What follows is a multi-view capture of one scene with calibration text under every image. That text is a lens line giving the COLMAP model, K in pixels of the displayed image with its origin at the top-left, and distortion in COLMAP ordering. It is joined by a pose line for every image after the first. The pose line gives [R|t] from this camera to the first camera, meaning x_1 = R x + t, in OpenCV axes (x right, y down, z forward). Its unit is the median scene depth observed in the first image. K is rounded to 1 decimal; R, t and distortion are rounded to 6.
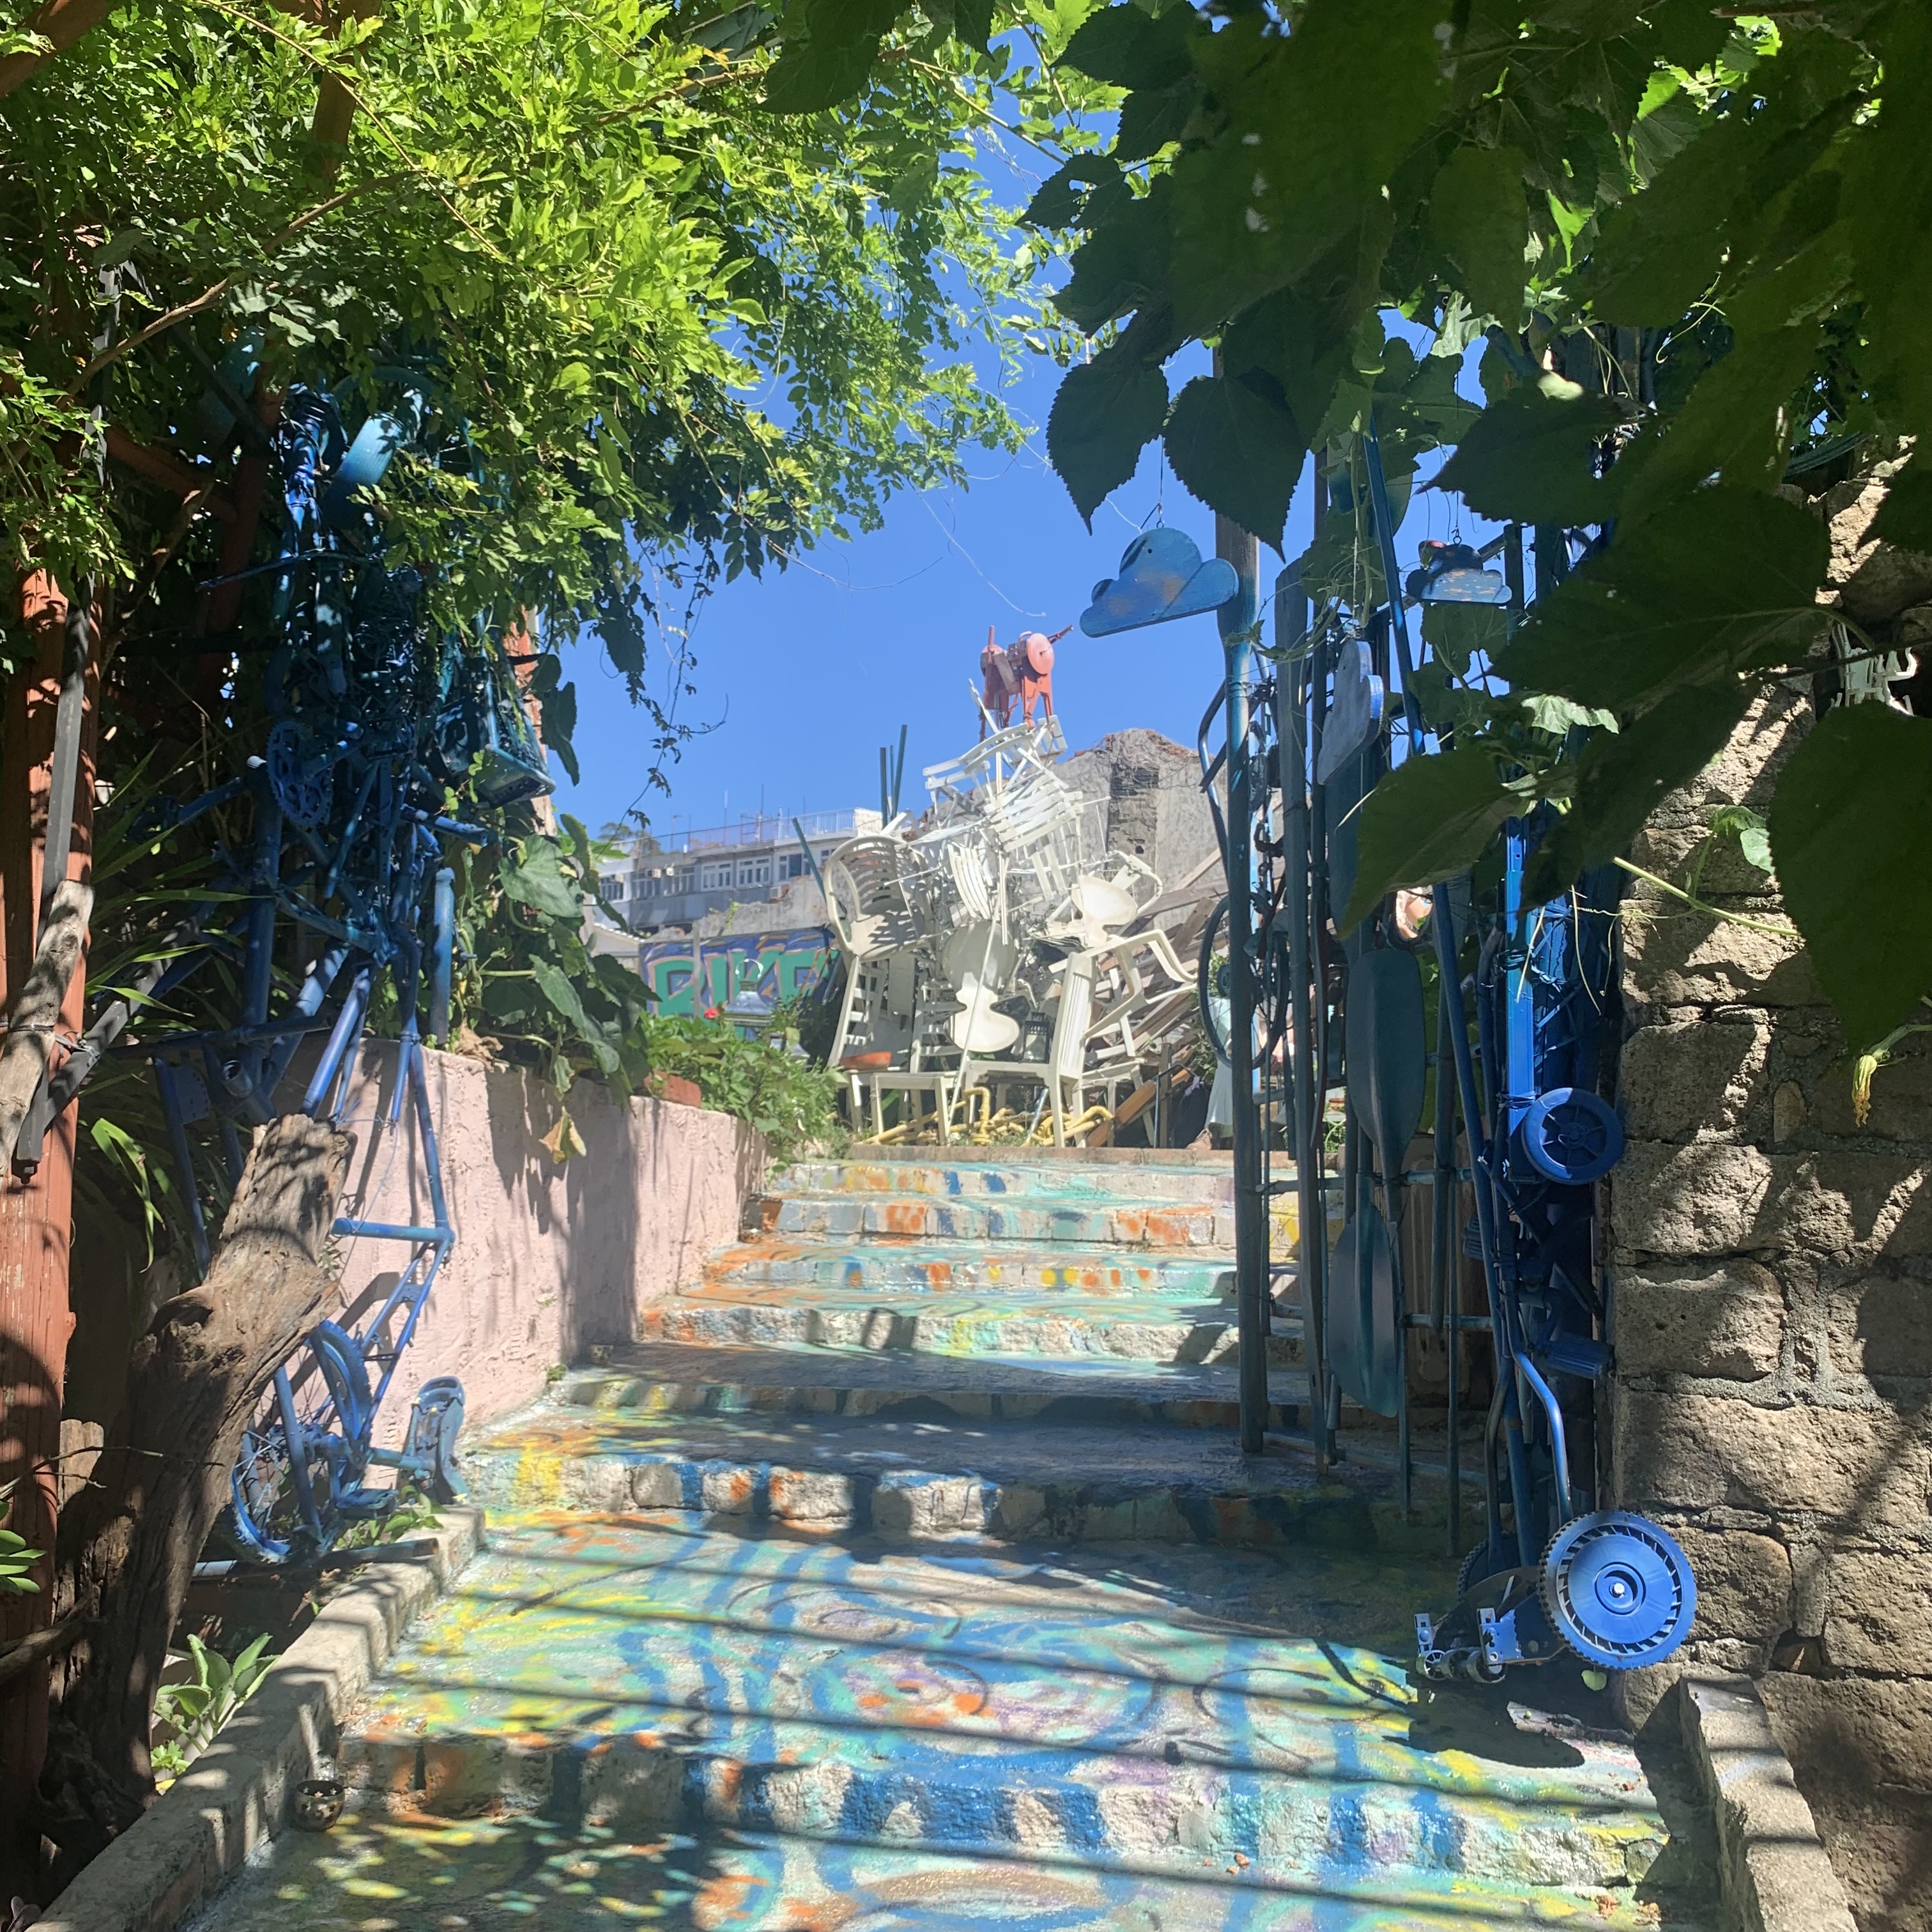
lens RADIAL K [[1966.1, 0, 966.0], [0, 1966.1, 966.0], [0, 0, 1]] dist [-0.019626, 0.010164]
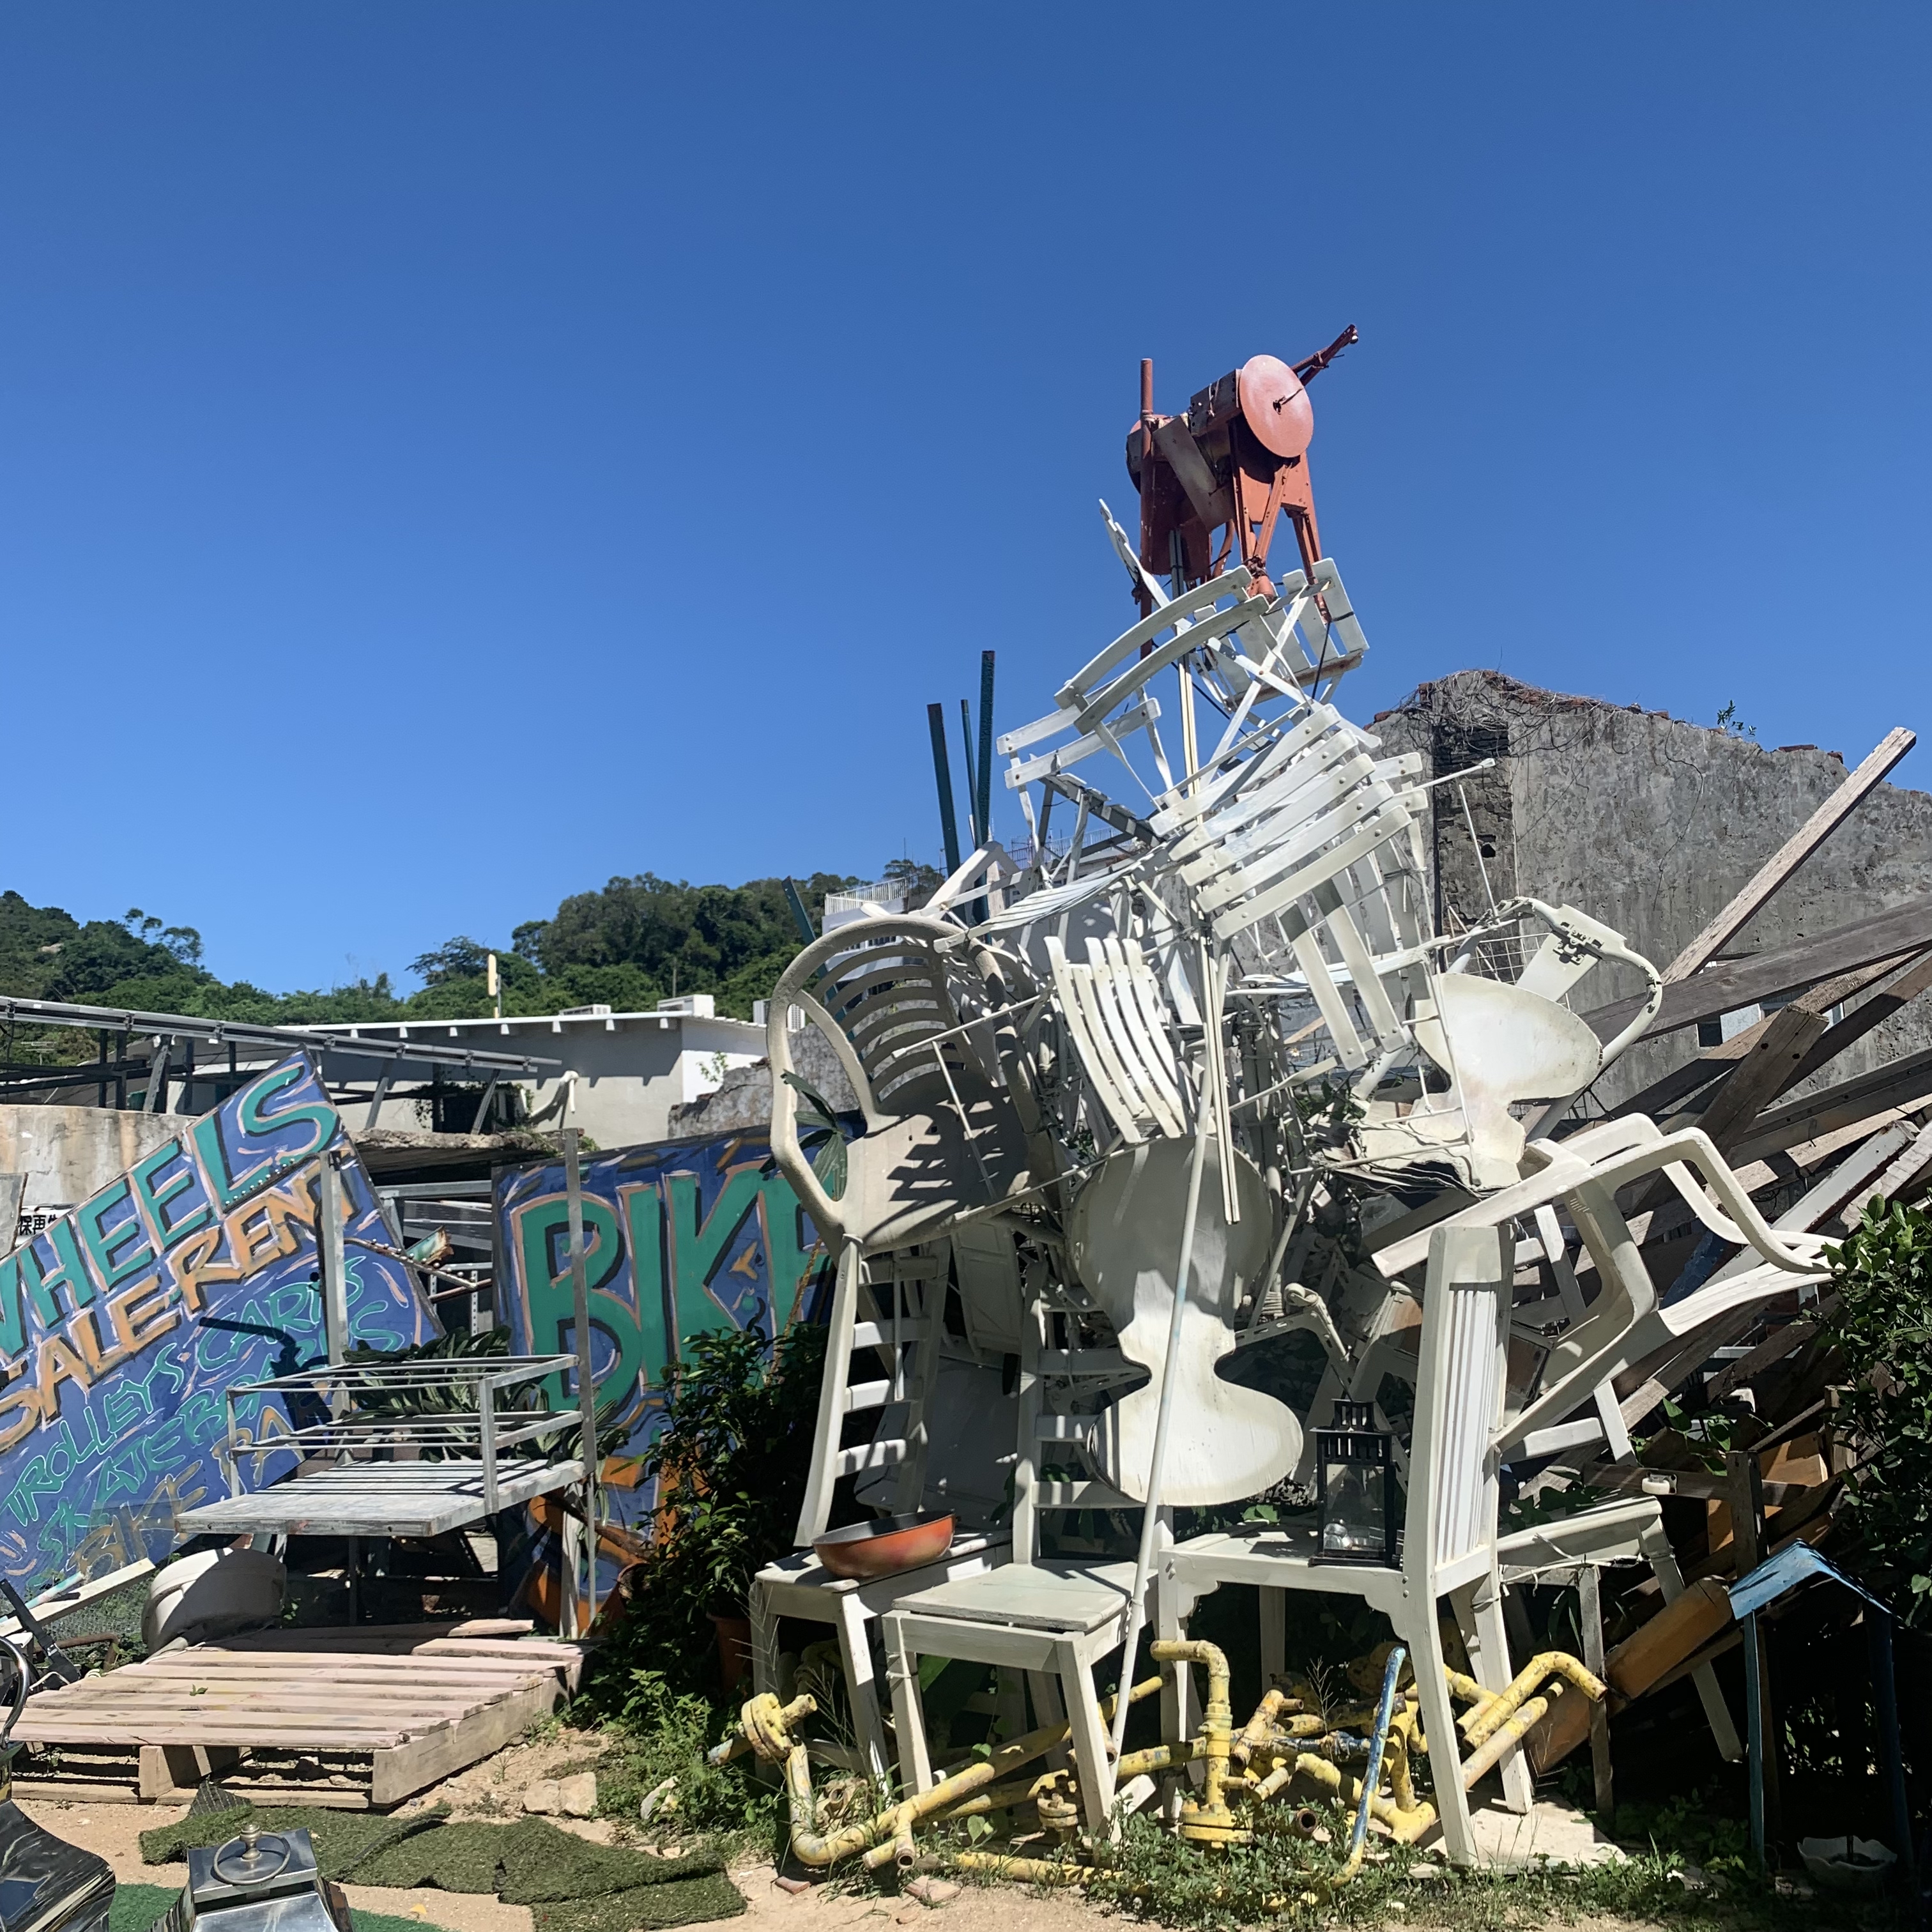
lens RADIAL K [[1933.0, 0, 921.3], [0, 1933.0, 931.0], [0, 0, 1]] dist [0.146974, -0.422310]
pose [[0.980730, -0.085622, -0.175606, 0.029001], [0.081322, 0.996188, -0.031554, -0.052114], [0.177639, 0.016665, 0.983955, 0.632903]]
